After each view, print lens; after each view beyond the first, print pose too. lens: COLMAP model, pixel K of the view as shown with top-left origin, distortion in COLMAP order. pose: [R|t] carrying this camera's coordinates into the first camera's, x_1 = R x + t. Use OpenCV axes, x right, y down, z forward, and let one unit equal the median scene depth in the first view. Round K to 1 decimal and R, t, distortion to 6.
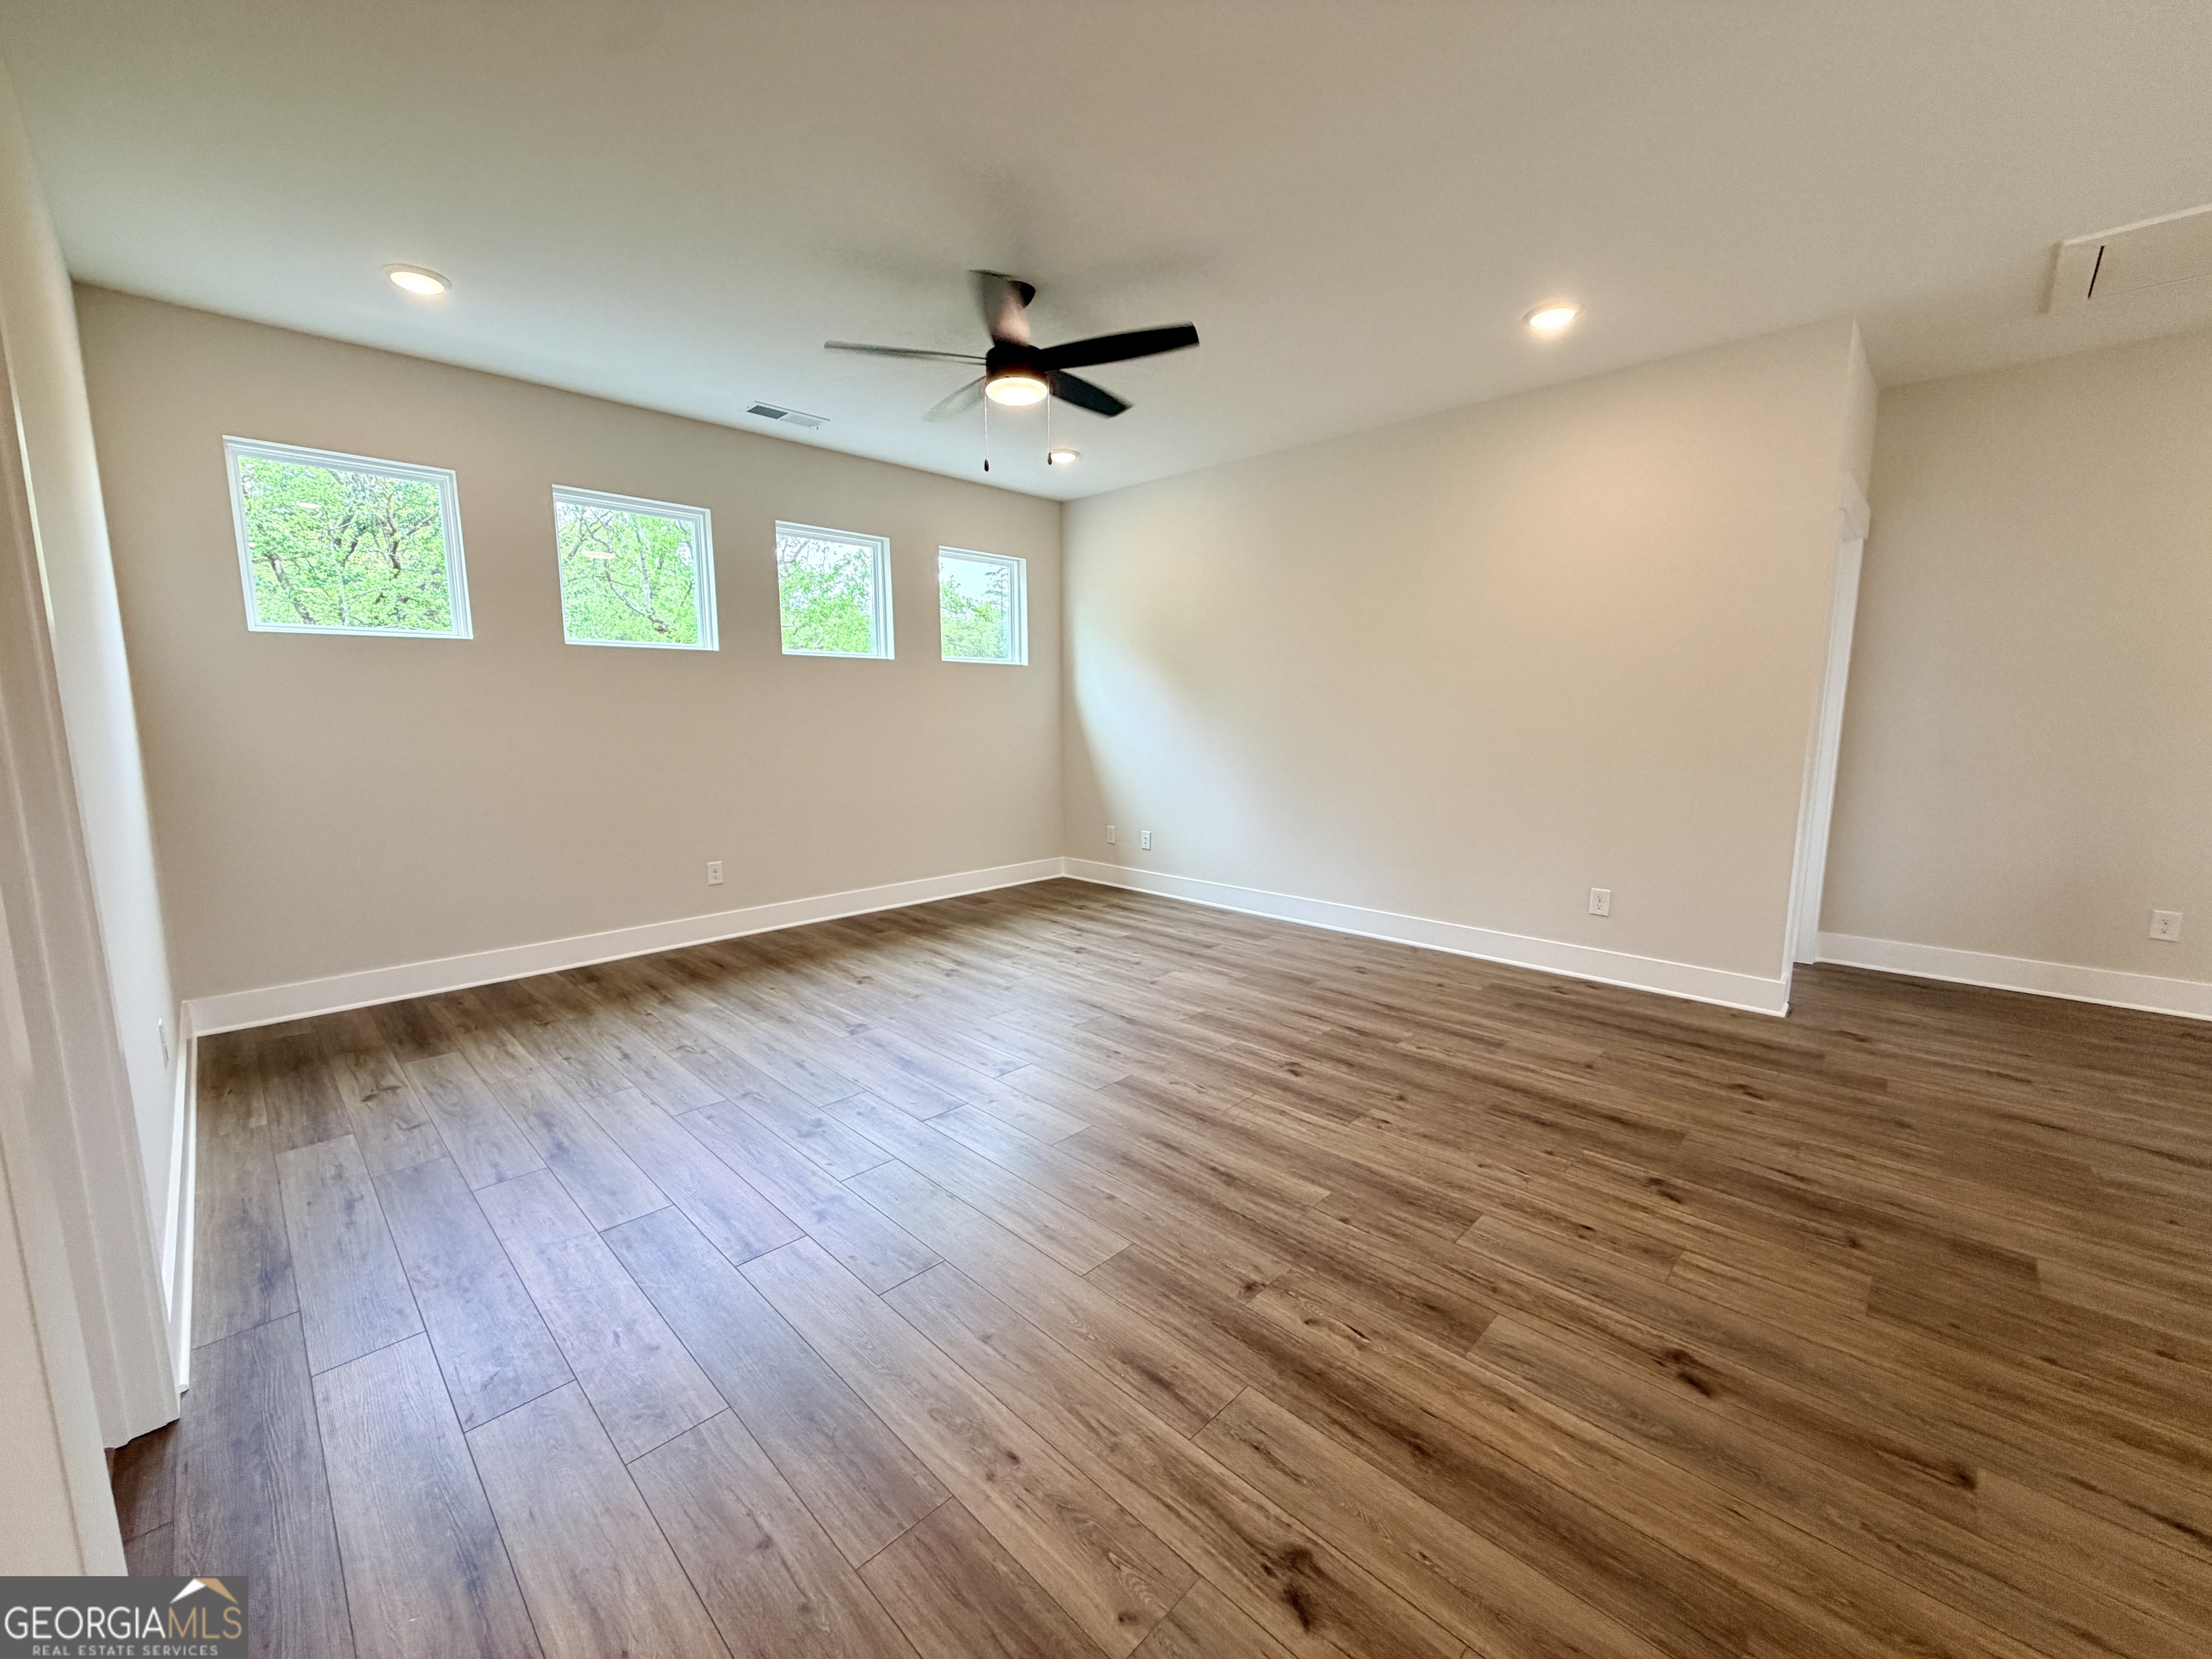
lens RADIAL K [[876.0, 0, 1097.4], [0, 876.0, 831.9], [0, 0, 1]] dist [-0.000774, -0.000209]
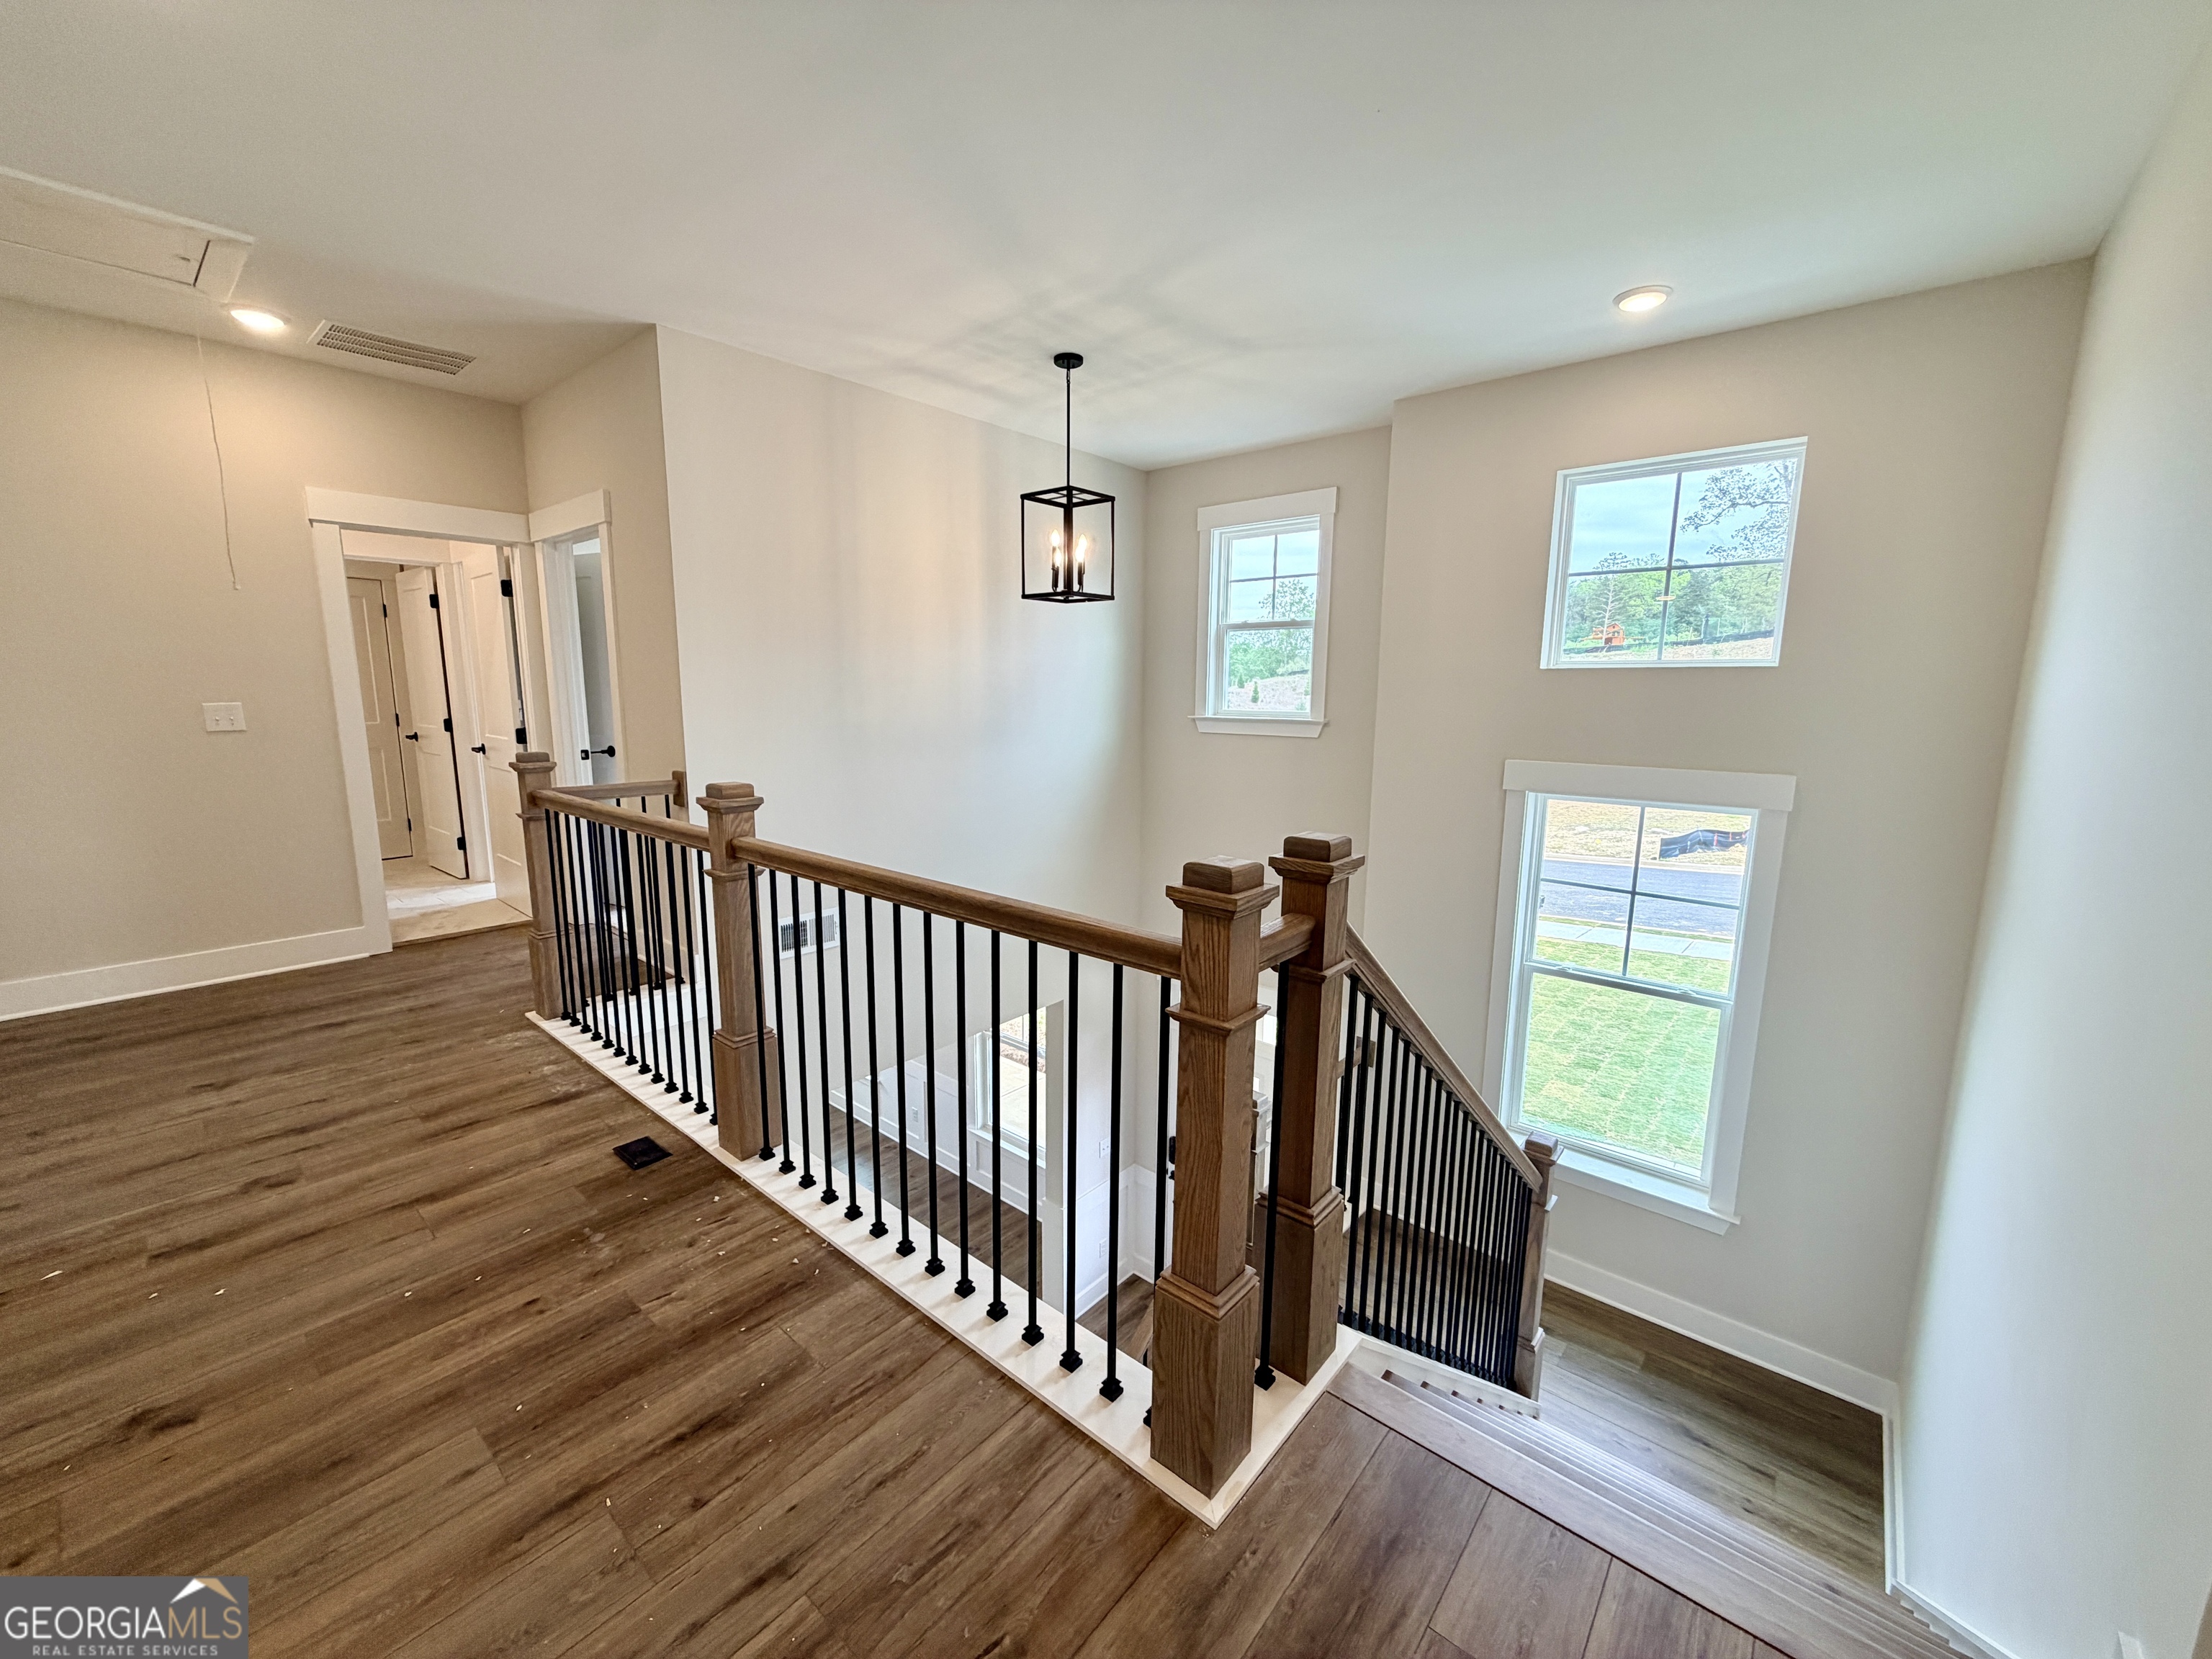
lens RADIAL K [[876.0, 0, 1097.4], [0, 876.0, 831.9], [0, 0, 1]] dist [-0.000774, -0.000209]
pose [[-0.067101, -0.161205, 0.984637, 0.267346], [0.131550, 0.976817, 0.168889, 0.004708], [-0.989036, 0.140861, -0.044339, -0.168797]]
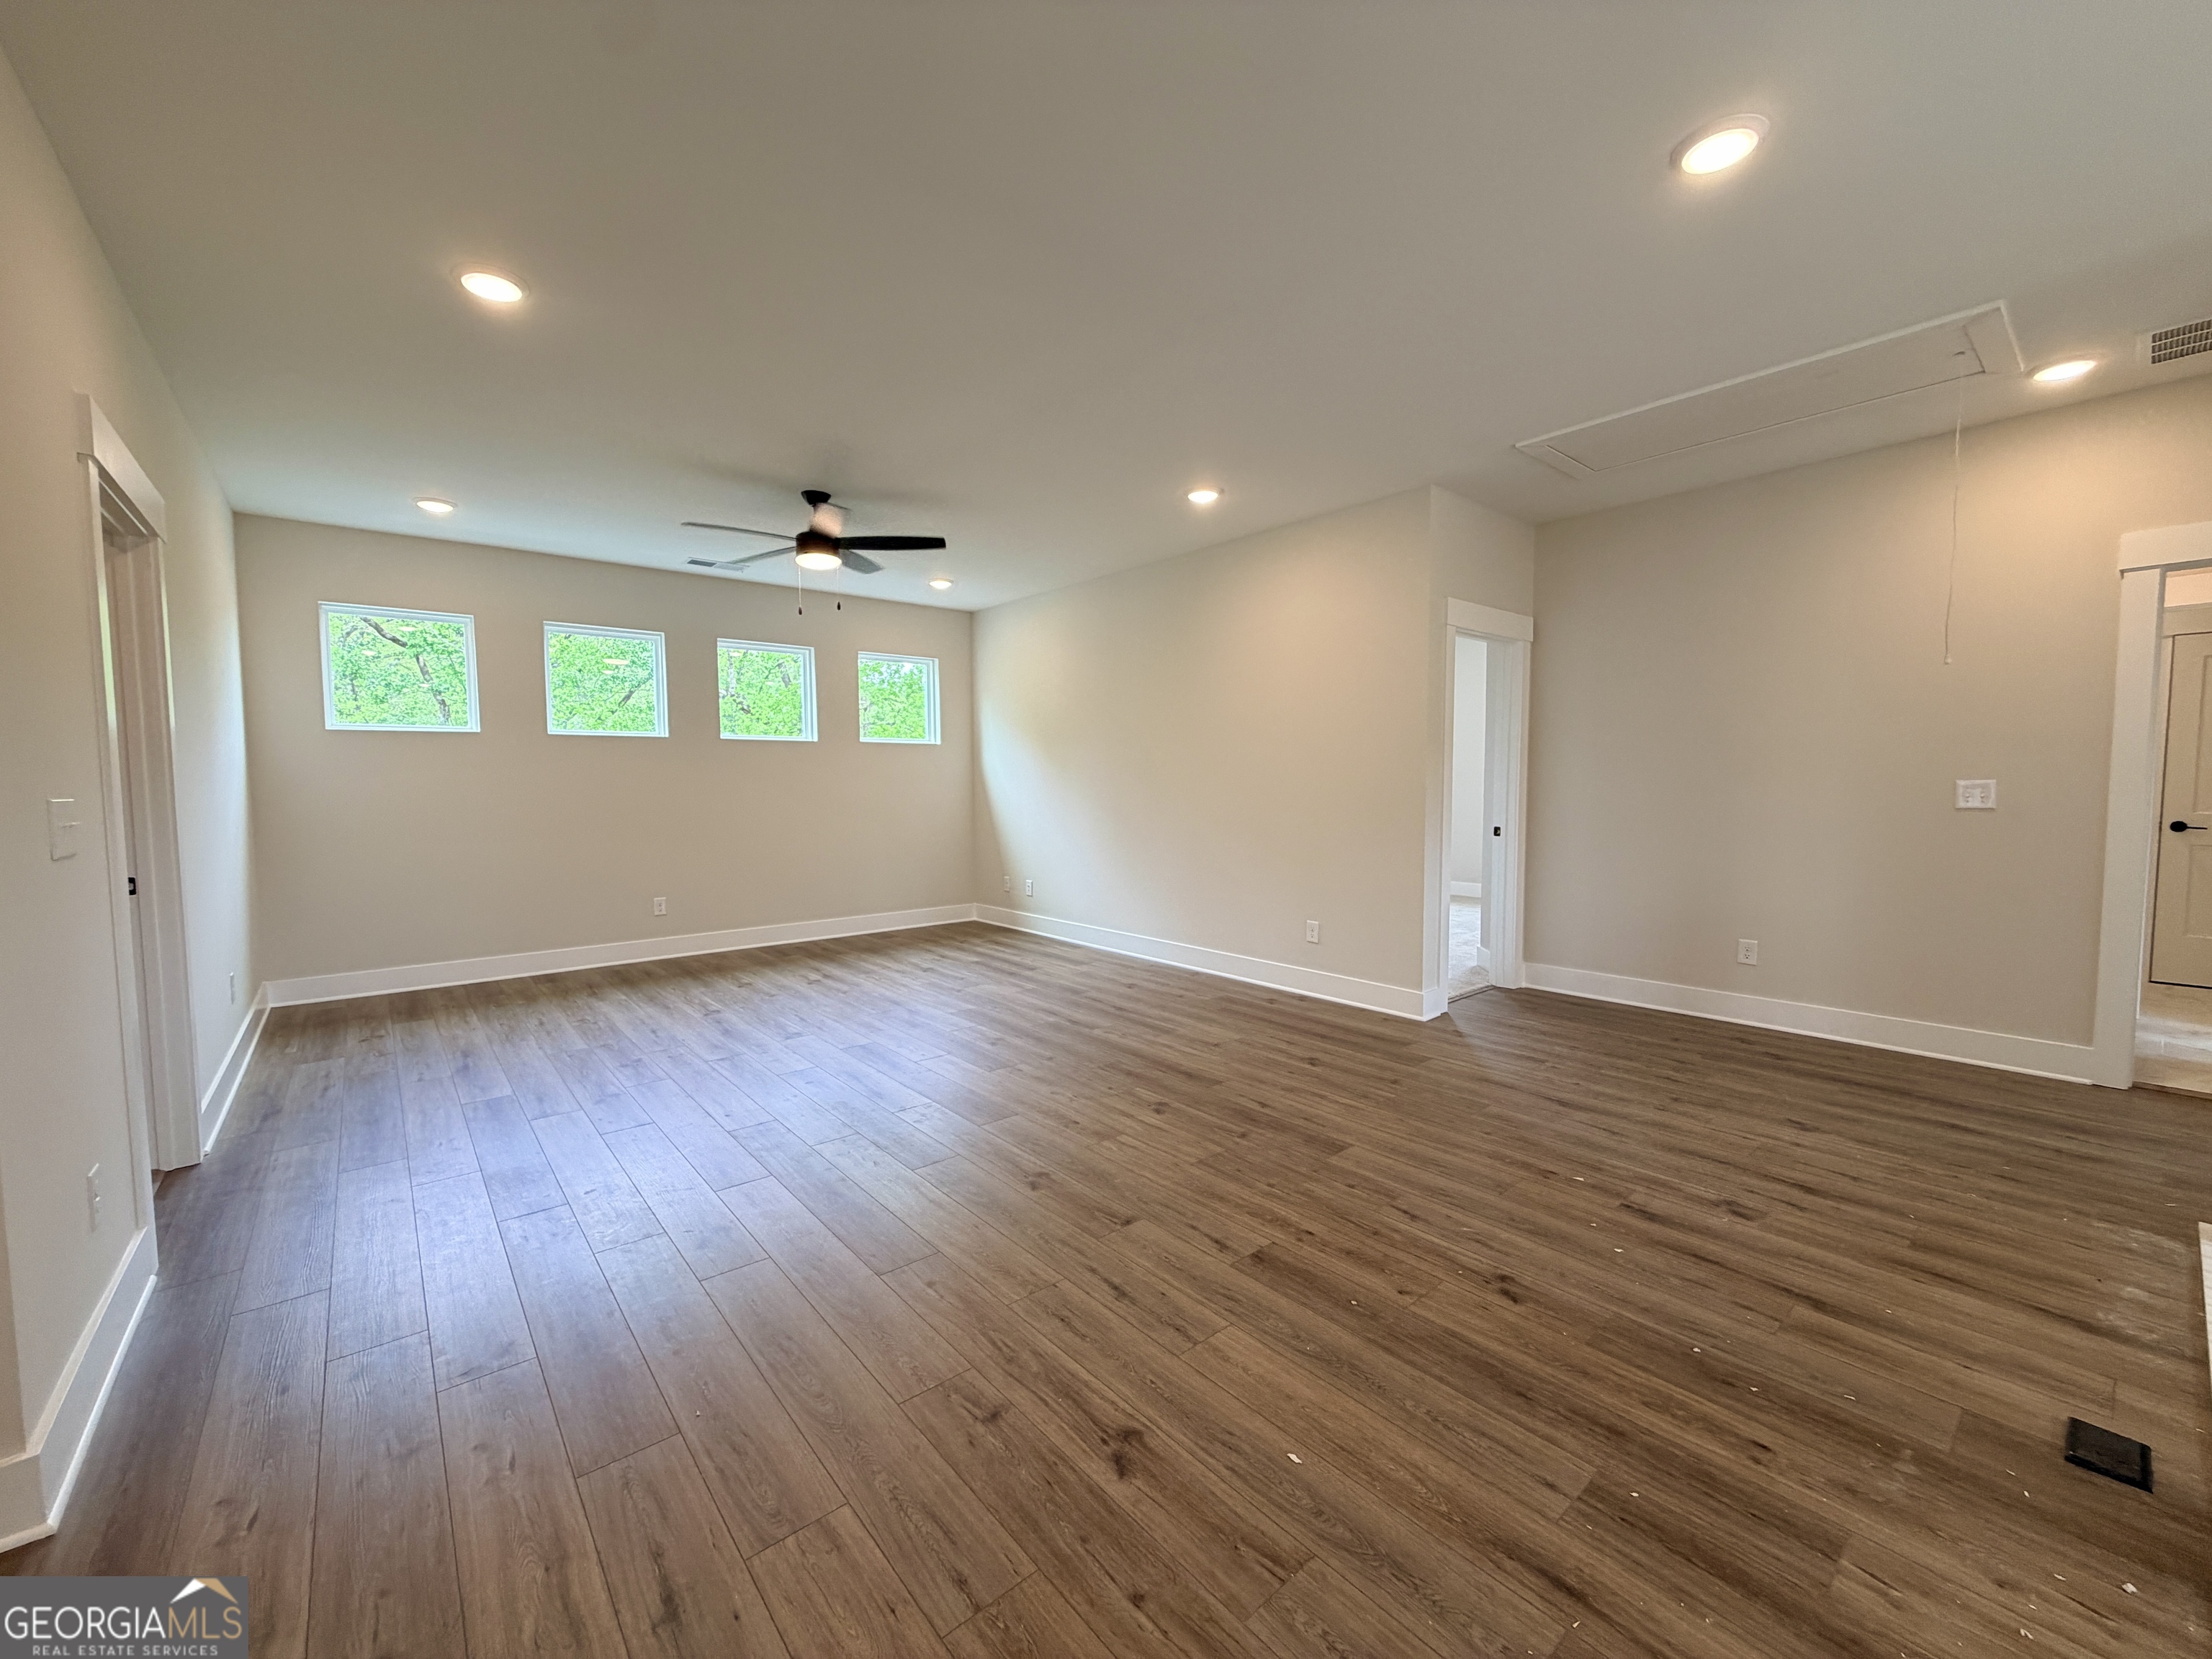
lens RADIAL K [[876.0, 0, 1097.4], [0, 876.0, 831.9], [0, 0, 1]] dist [-0.000774, -0.000209]
pose [[0.995454, 0.001146, -0.095231, 0.478003], [-0.008790, 0.996765, -0.079890, 0.050071], [0.094832, 0.080364, 0.992244, -0.336139]]
